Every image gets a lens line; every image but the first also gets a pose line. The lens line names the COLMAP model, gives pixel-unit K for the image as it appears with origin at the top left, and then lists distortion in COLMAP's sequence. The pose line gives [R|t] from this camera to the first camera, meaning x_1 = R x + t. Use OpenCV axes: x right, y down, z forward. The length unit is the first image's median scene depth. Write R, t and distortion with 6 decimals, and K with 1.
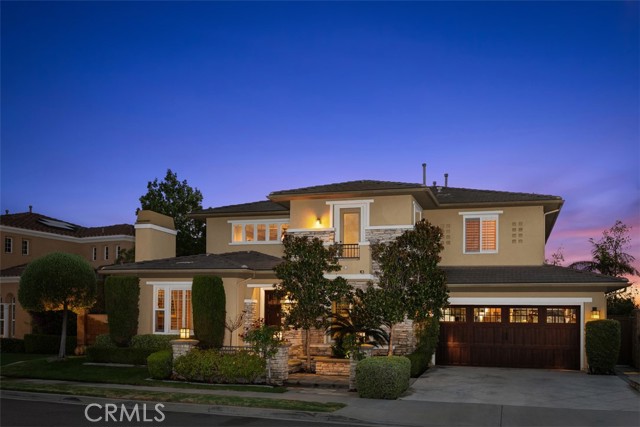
lens RADIAL K [[571.5, 0, 319.2], [0, 571.5, 210.6], [0, 0, 1]] dist [-0.011865, 0.023717]
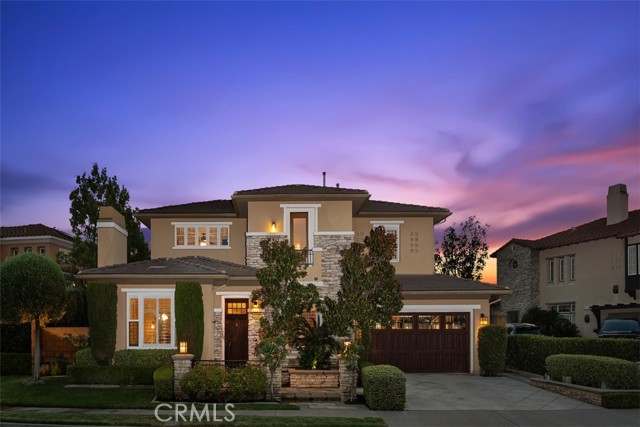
lens RADIAL K [[579.2, 0, 324.6], [0, 579.2, 240.2], [0, 0, 1]] dist [-0.014101, -0.023675]
pose [[0.975690, 0.015343, 0.218616, -0.142748], [-0.023224, 0.999168, 0.033525, 0.011179], [-0.217919, -0.037787, 0.975235, 0.064161]]
